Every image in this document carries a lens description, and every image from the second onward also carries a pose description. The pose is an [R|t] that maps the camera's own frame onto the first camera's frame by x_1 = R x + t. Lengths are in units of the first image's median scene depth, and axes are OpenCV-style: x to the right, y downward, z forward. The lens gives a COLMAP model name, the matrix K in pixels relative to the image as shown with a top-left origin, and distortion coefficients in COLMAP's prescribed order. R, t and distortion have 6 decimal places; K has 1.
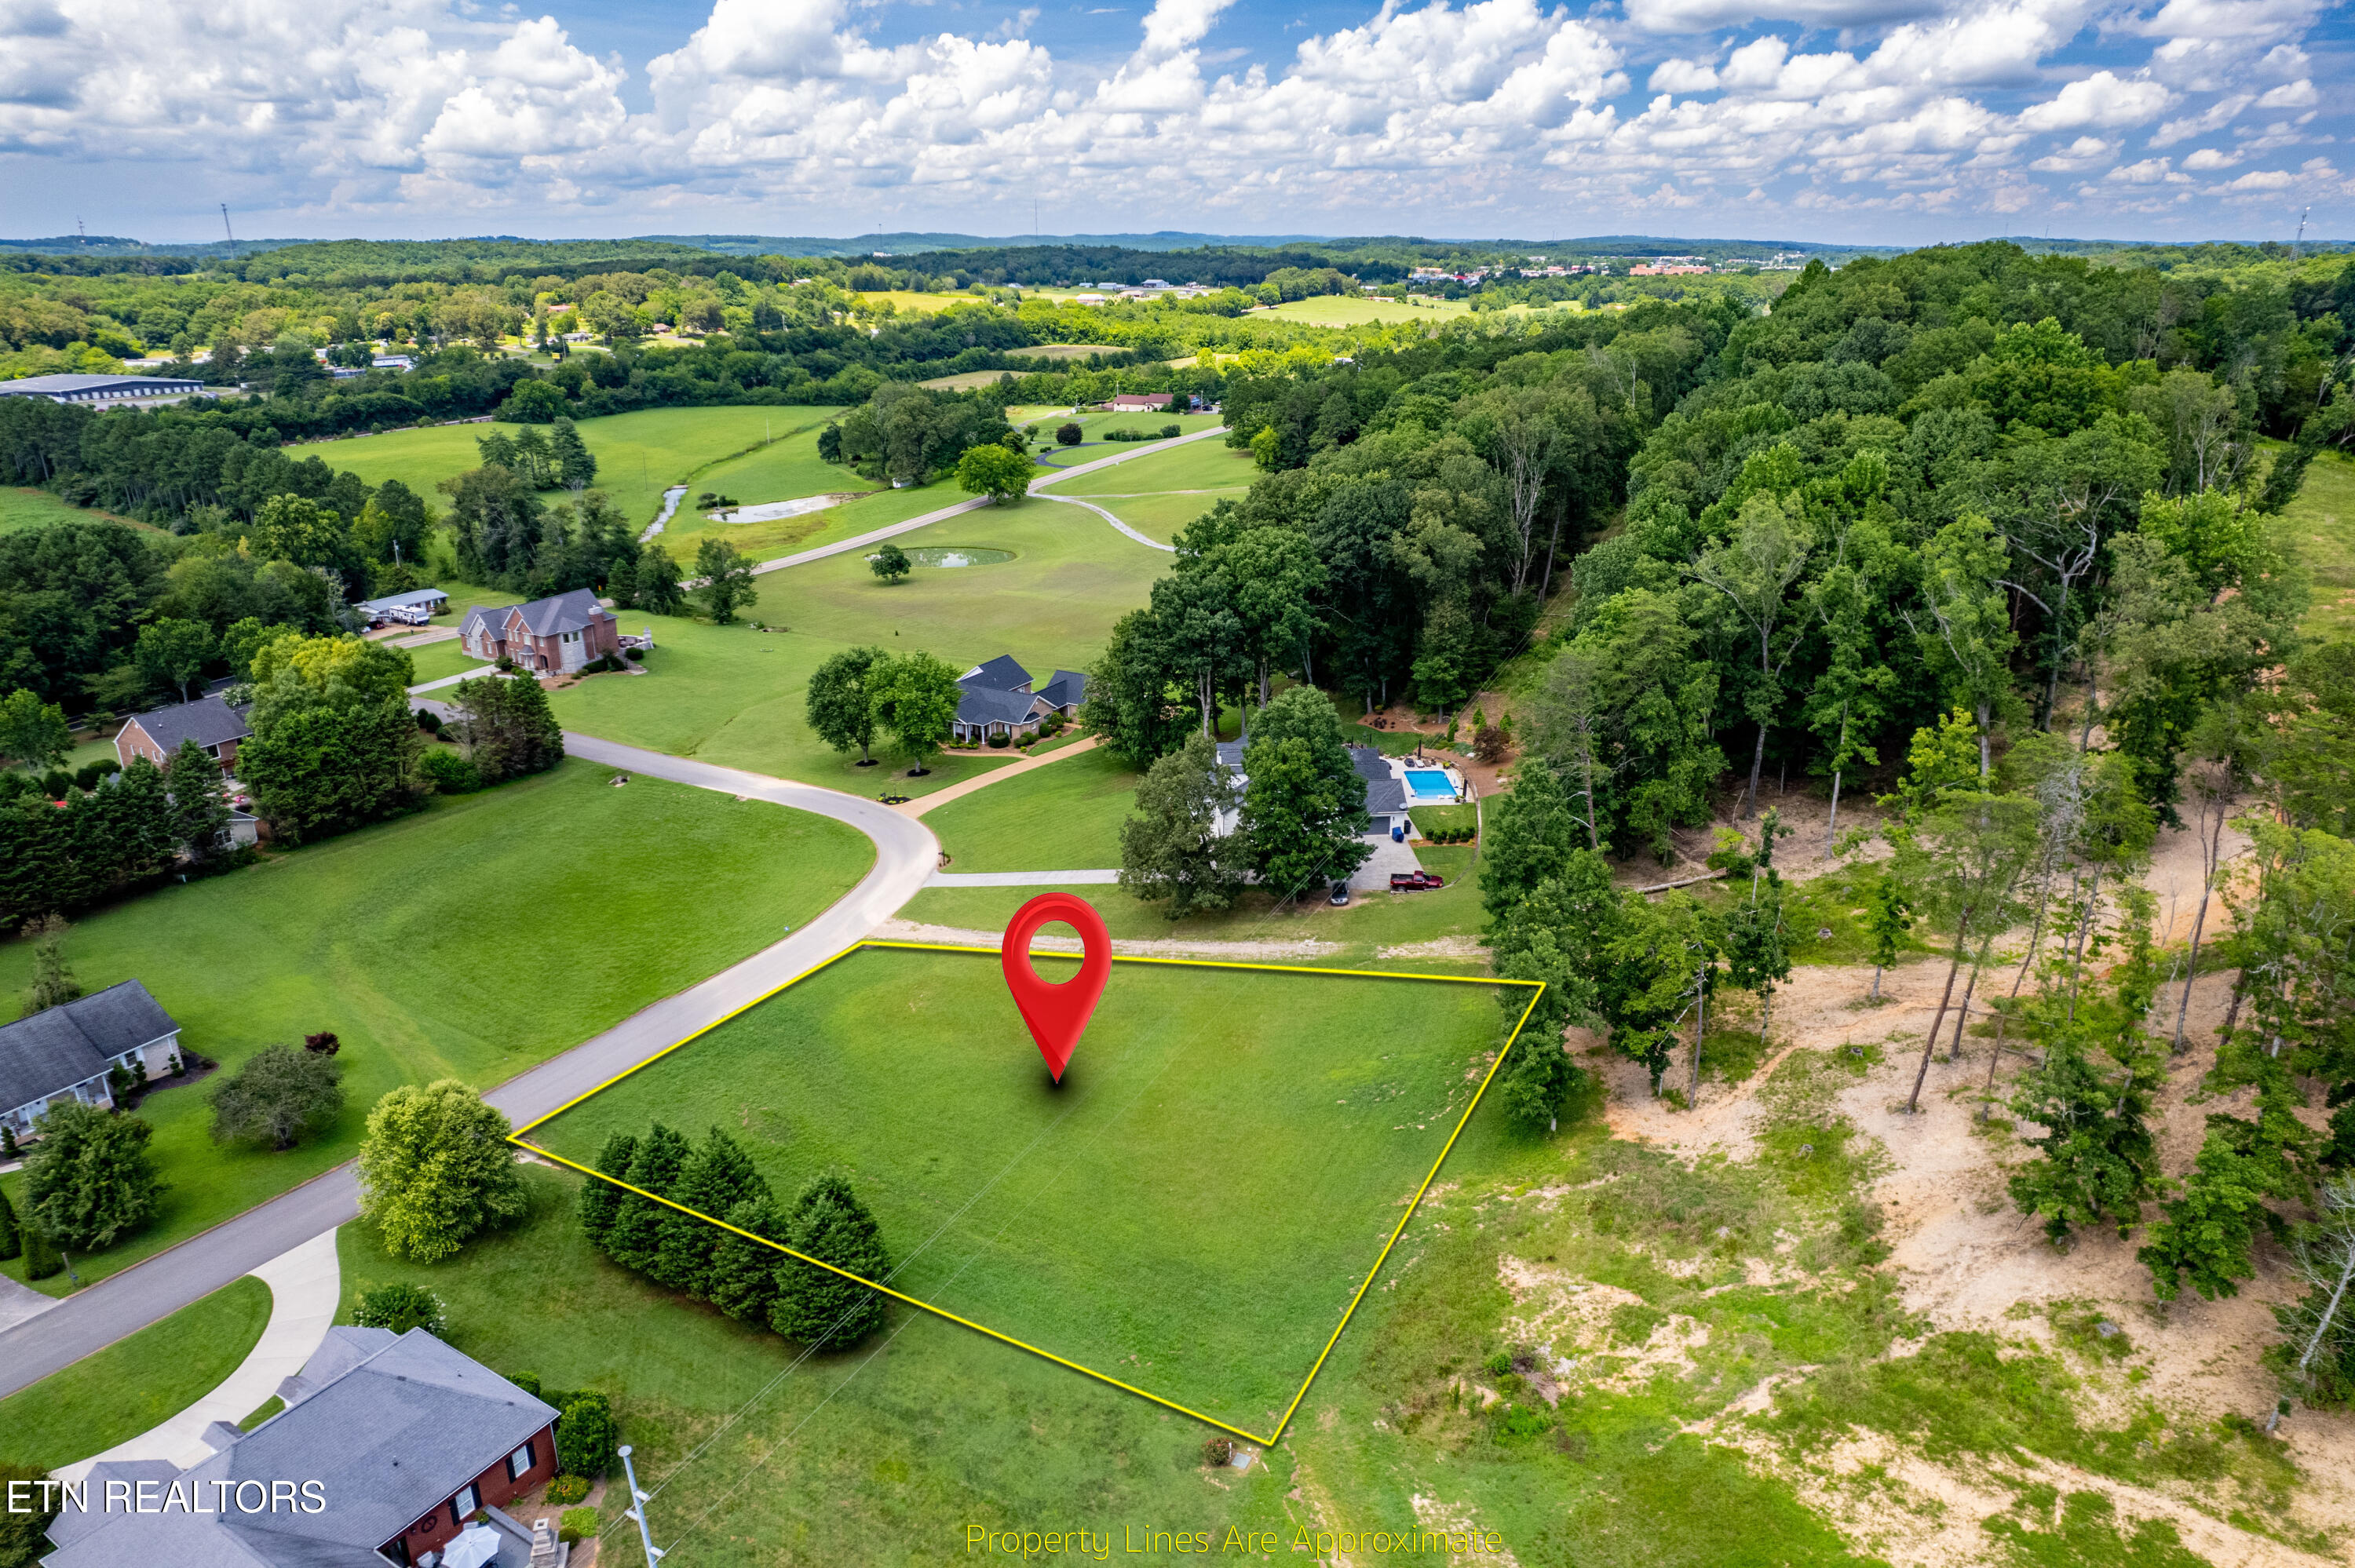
lens RADIAL K [[1517.4, 0, 1169.8], [0, 1517.4, 792.3], [0, 0, 1]] dist [-0.077155, 0.068337]
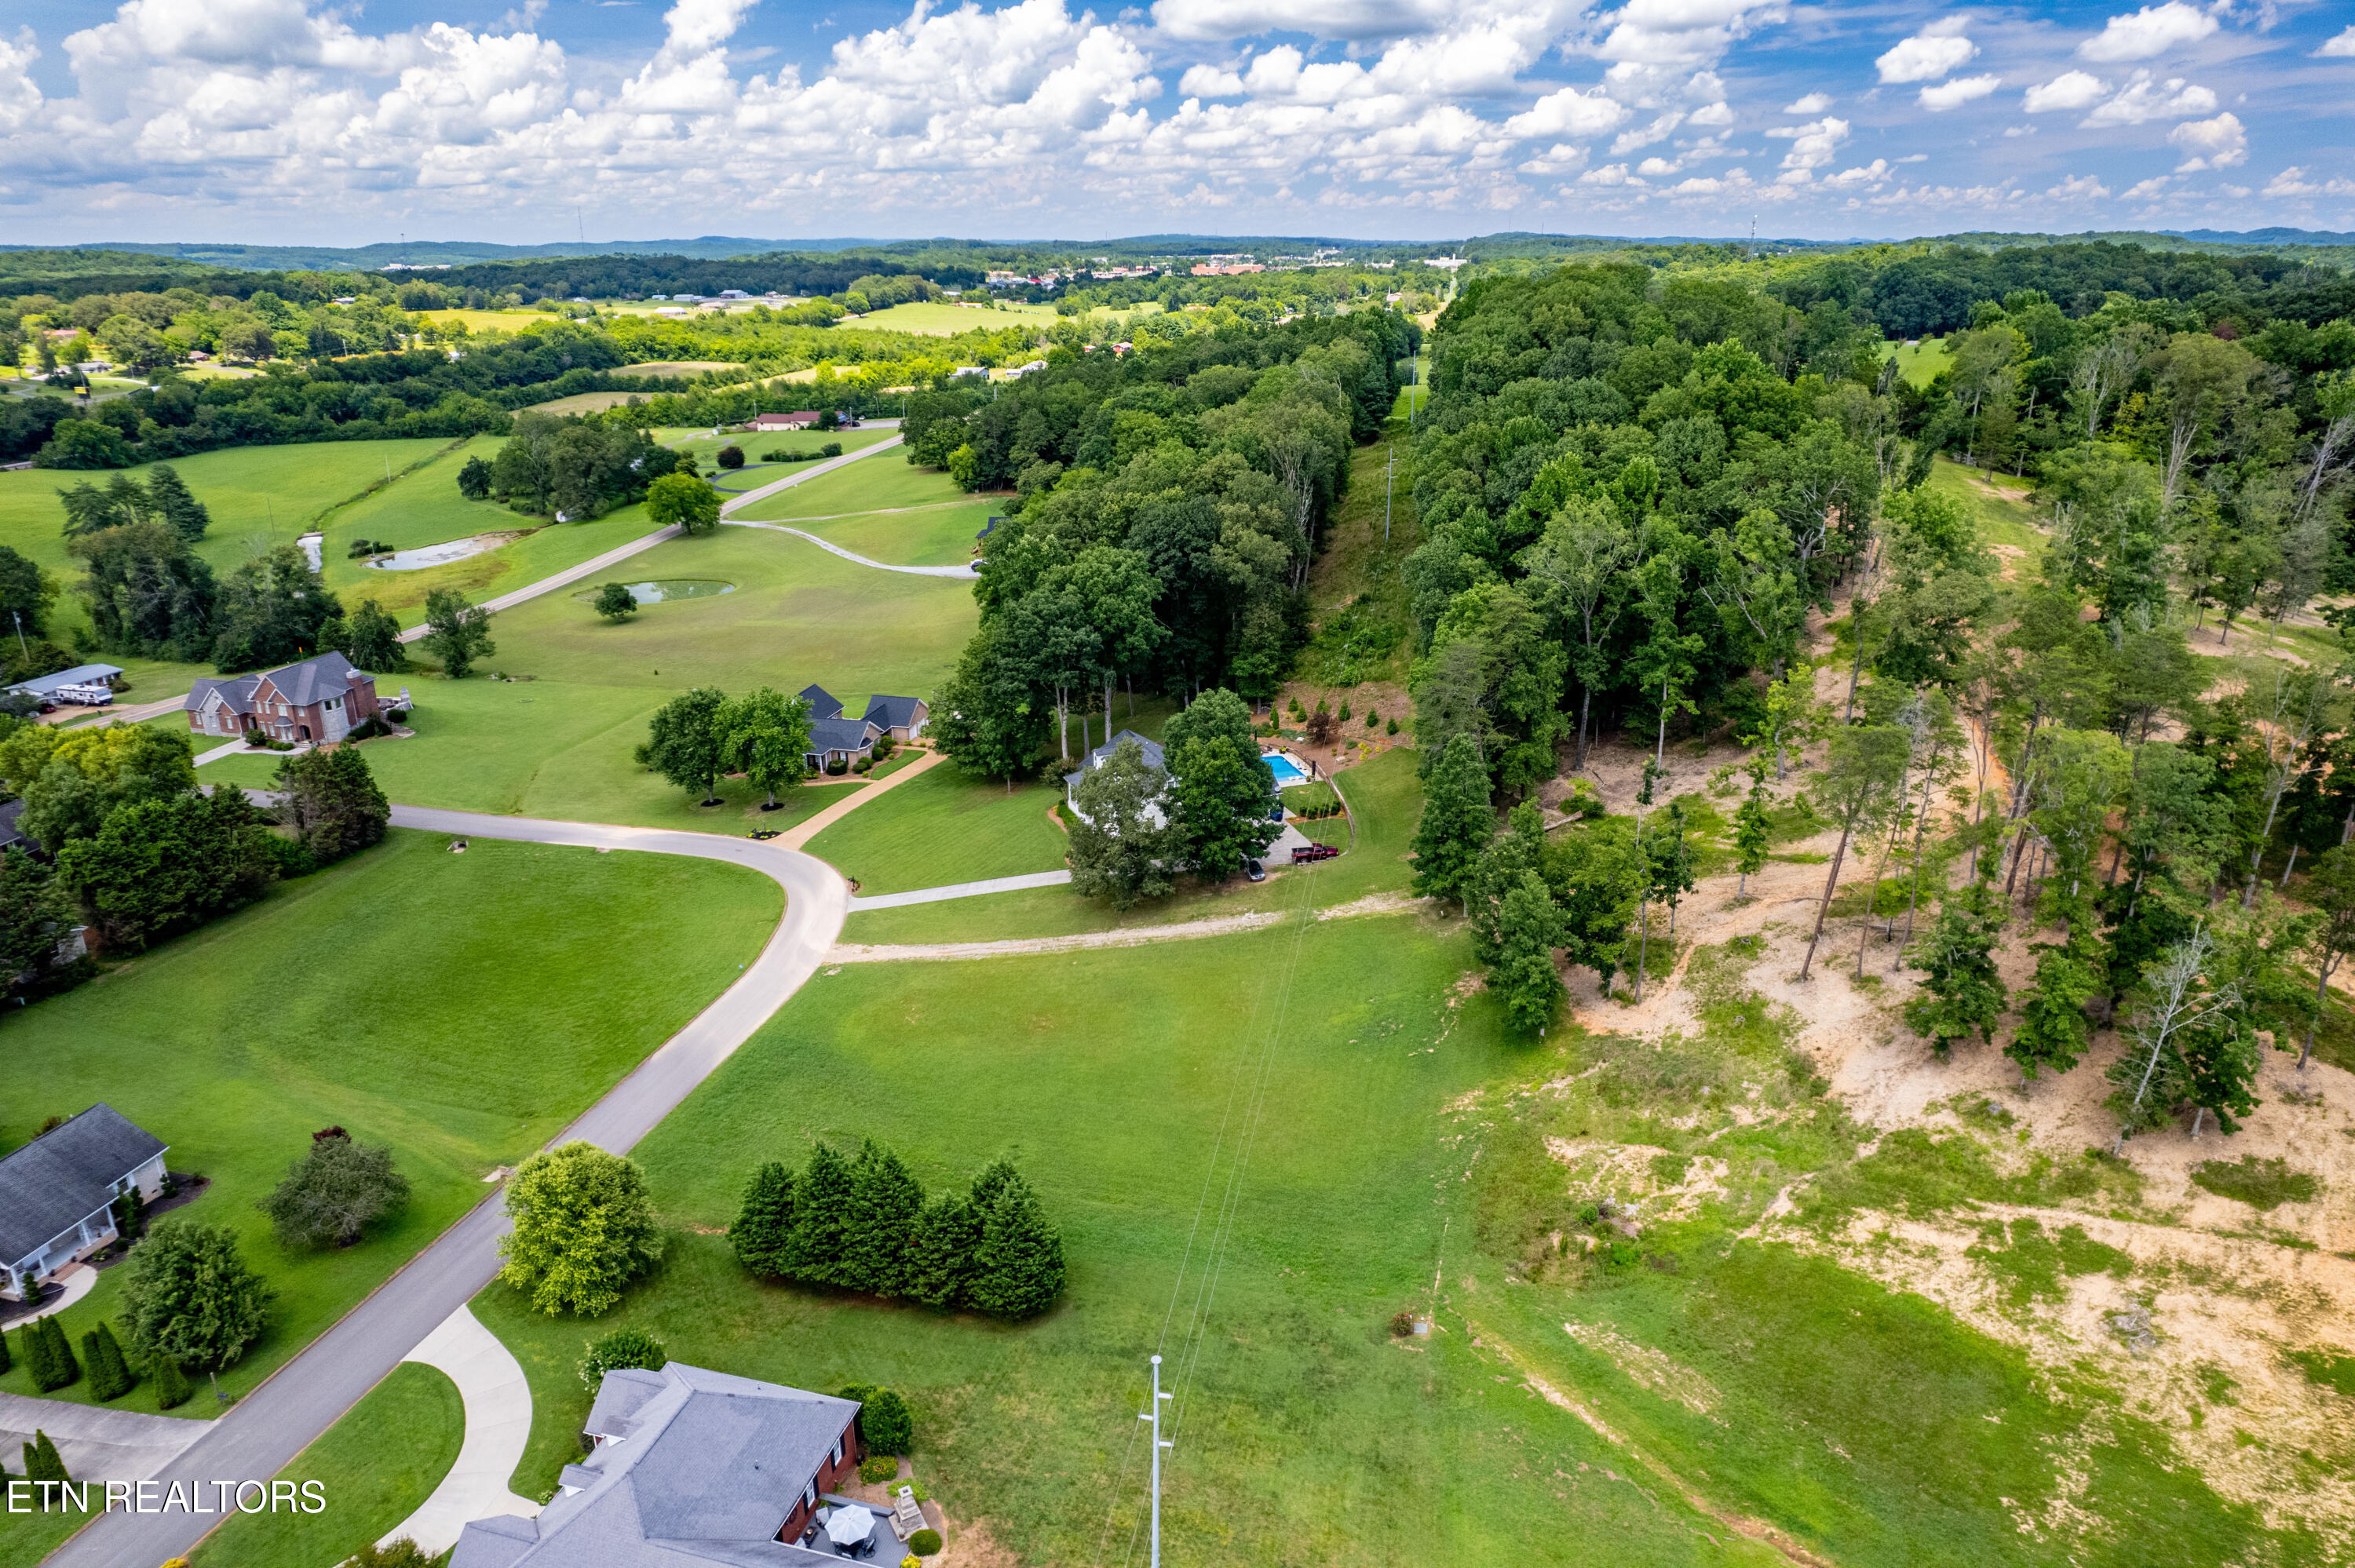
lens RADIAL K [[1517.4, 0, 1174.4], [0, 1517.4, 793.9], [0, 0, 1]] dist [-0.077155, 0.068337]
pose [[0.960039, -0.099967, 0.261402, -0.195926], [0.099886, 0.994906, 0.013634, -0.009412], [-0.261434, 0.013021, 0.965134, -0.059124]]
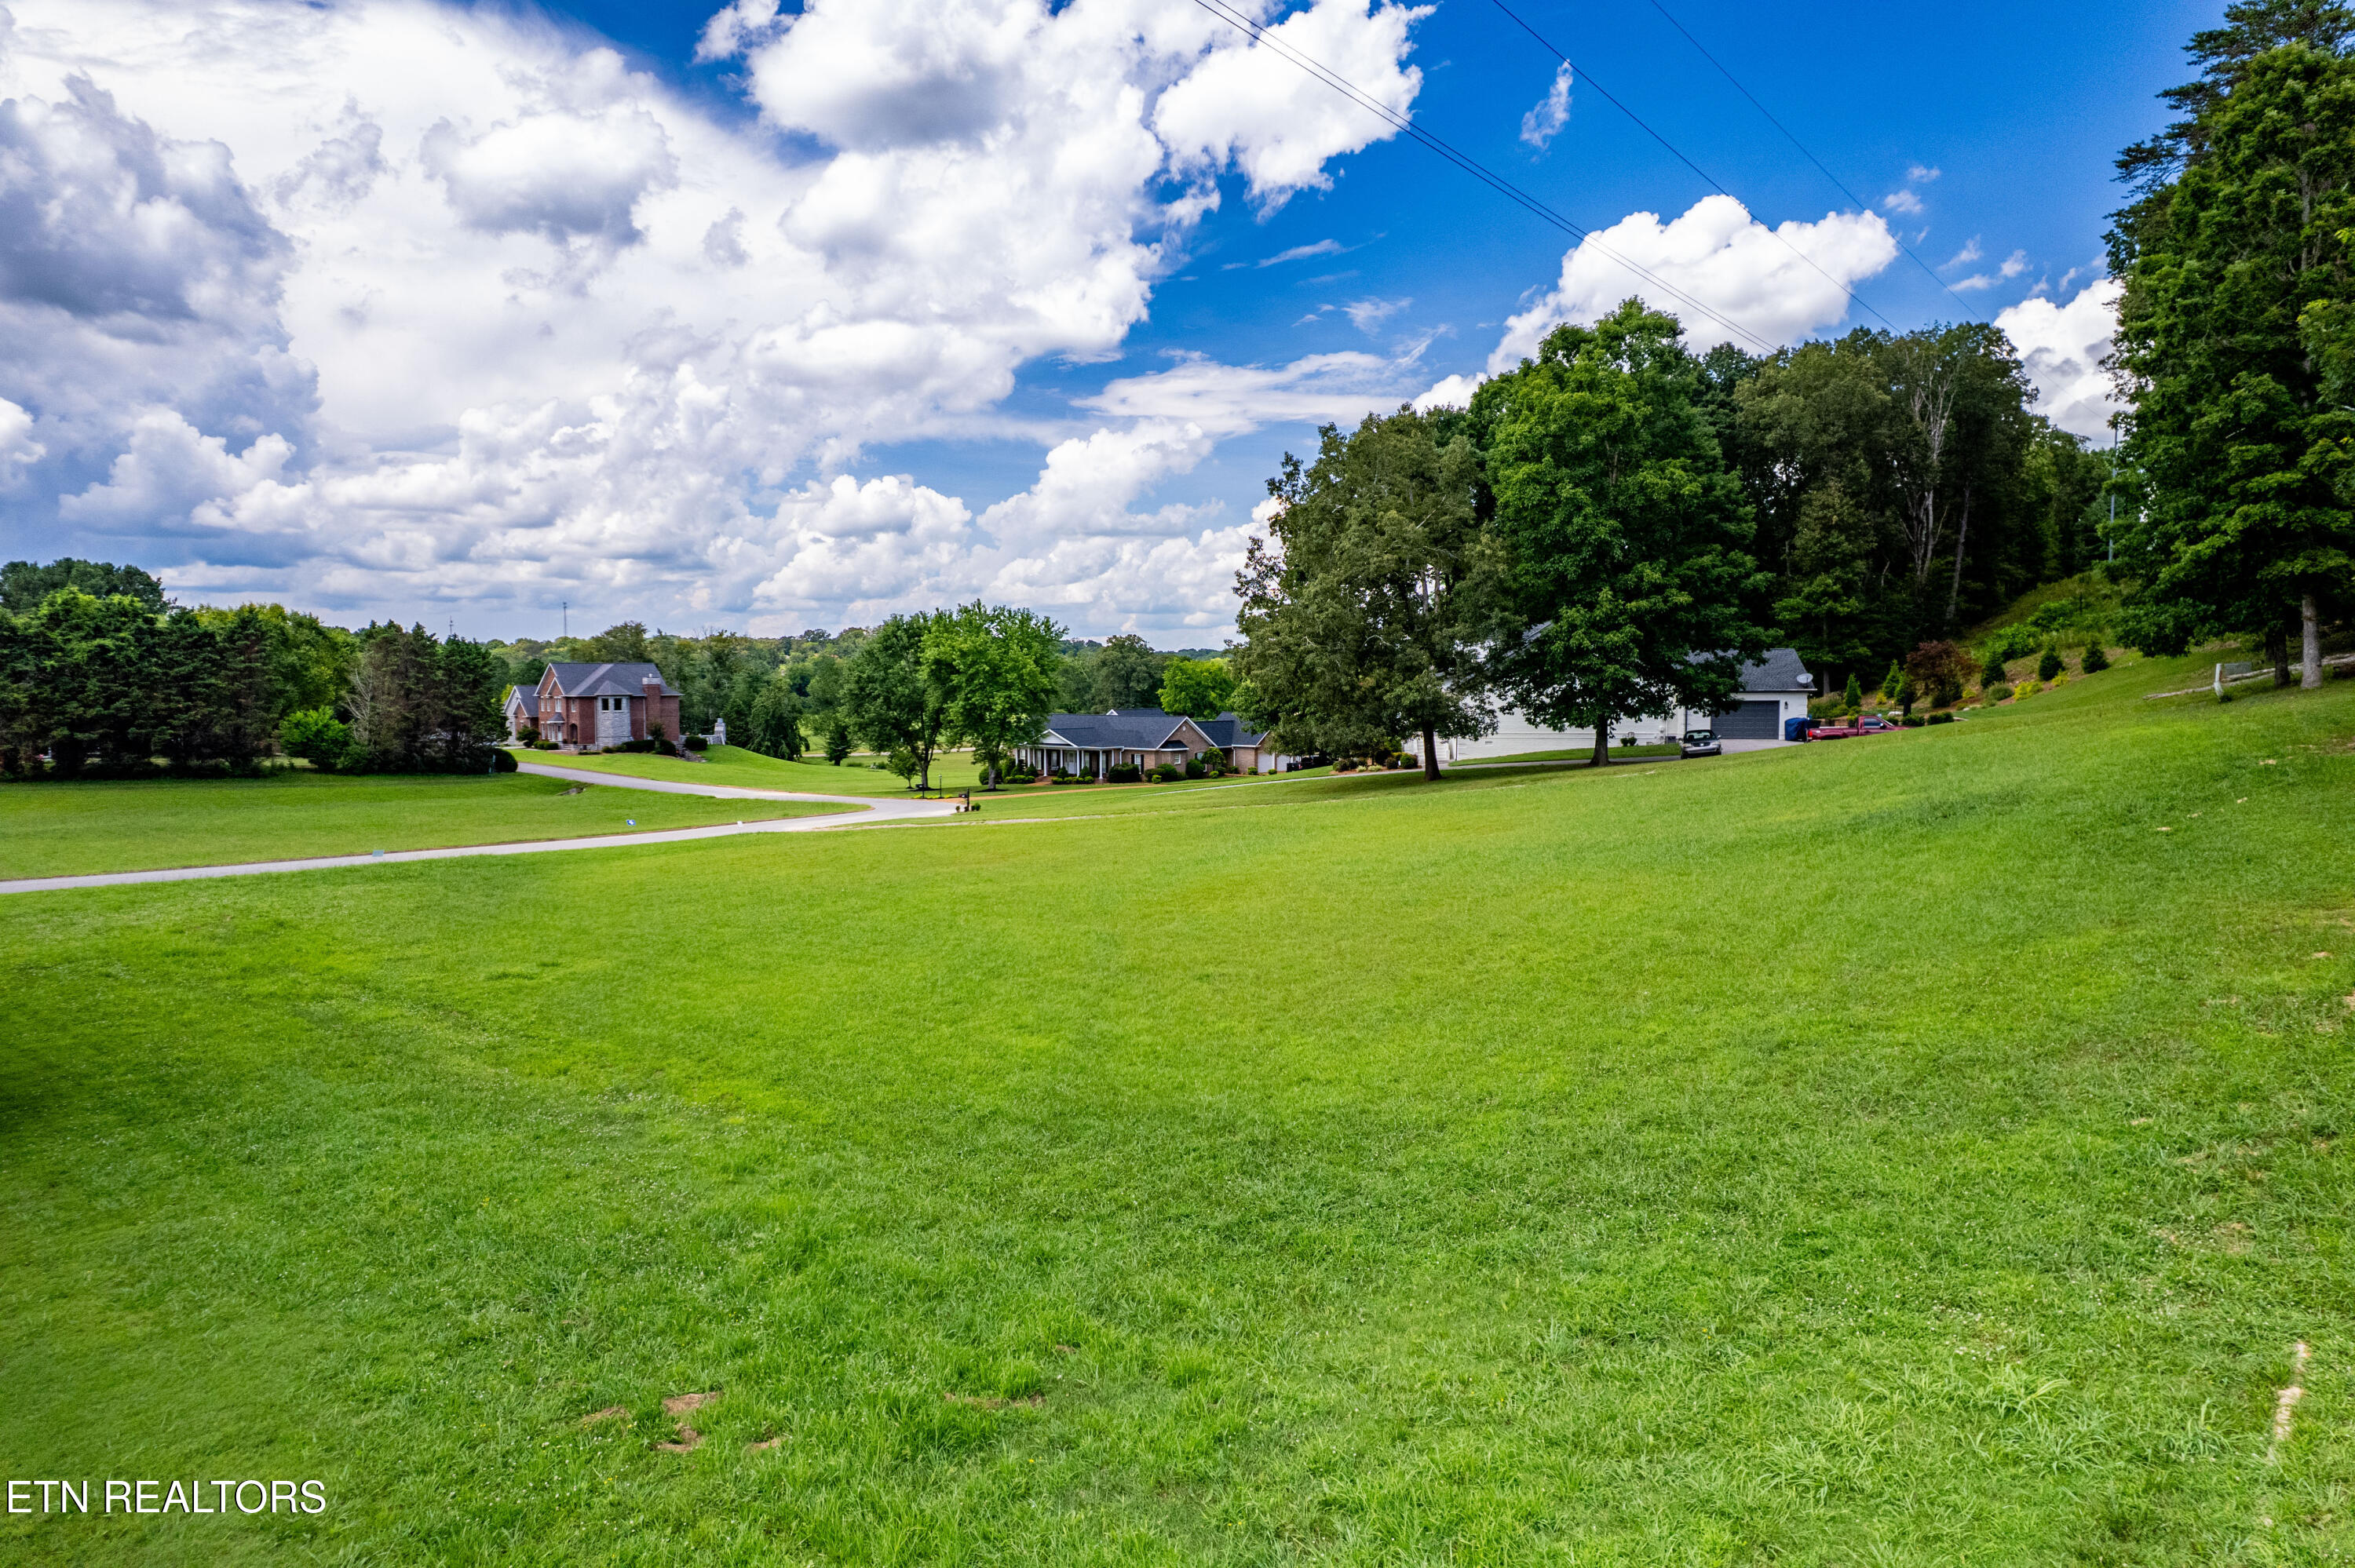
lens RADIAL K [[1517.4, 0, 1160.4], [0, 1517.4, 788.3], [0, 0, 1]] dist [-0.077155, 0.068337]
pose [[0.984860, 0.013841, -0.172798, 0.022744], [-0.061048, 0.960643, -0.270996, 0.183437], [0.162246, 0.277442, 0.946944, 0.443802]]
